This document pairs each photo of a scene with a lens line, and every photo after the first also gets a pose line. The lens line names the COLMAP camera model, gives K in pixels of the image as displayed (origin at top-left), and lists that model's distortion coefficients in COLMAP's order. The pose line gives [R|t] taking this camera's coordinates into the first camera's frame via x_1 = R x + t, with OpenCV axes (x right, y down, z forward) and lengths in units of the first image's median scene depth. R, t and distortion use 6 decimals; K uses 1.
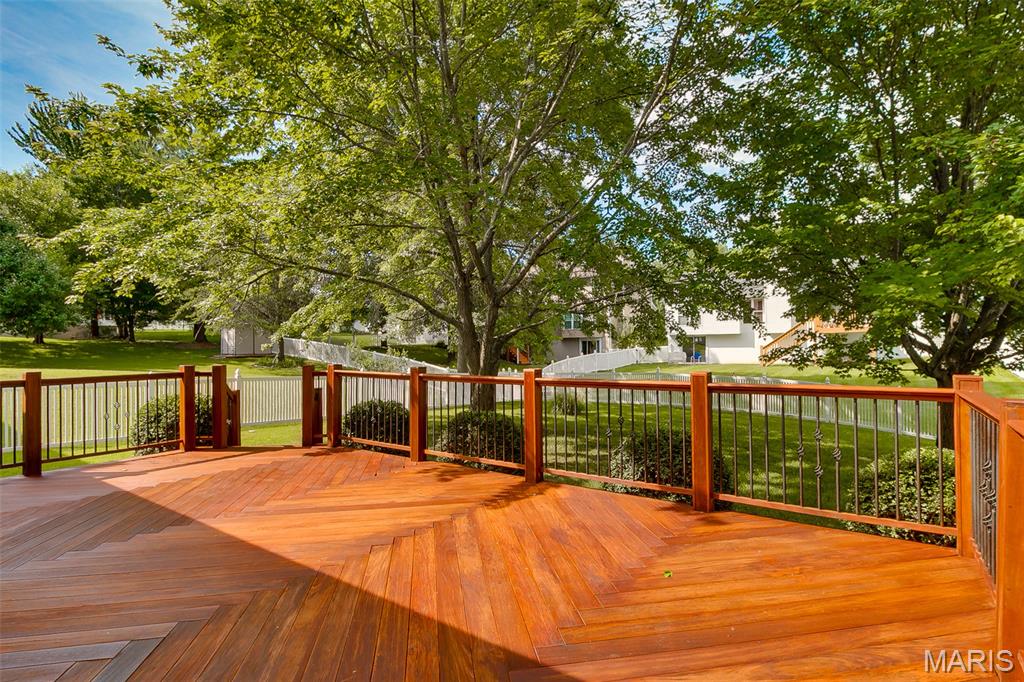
lens RADIAL K [[484.5, 0, 512.0], [0, 484.5, 341.0], [0, 0, 1]] dist [-0.001685, -0.000042]
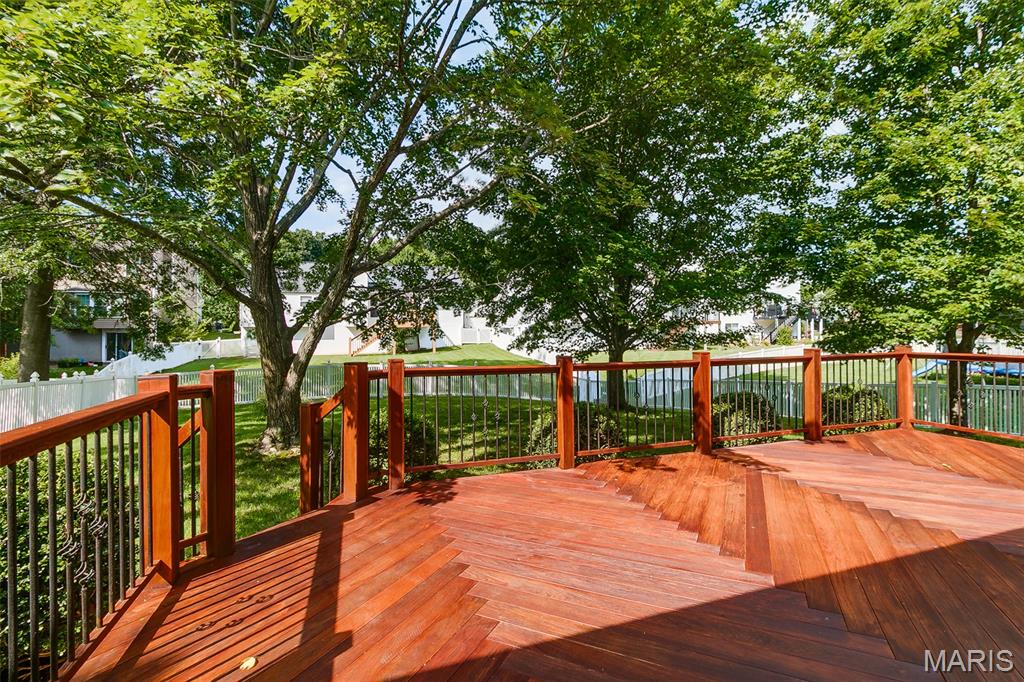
lens RADIAL K [[484.5, 0, 512.0], [0, 484.5, 341.0], [0, 0, 1]] dist [-0.001685, -0.000042]
pose [[0.582297, -0.001125, 0.812975, -1.143680], [-0.013771, 0.999842, 0.011248, 0.034473], [-0.812859, -0.017745, 0.582190, 0.760952]]
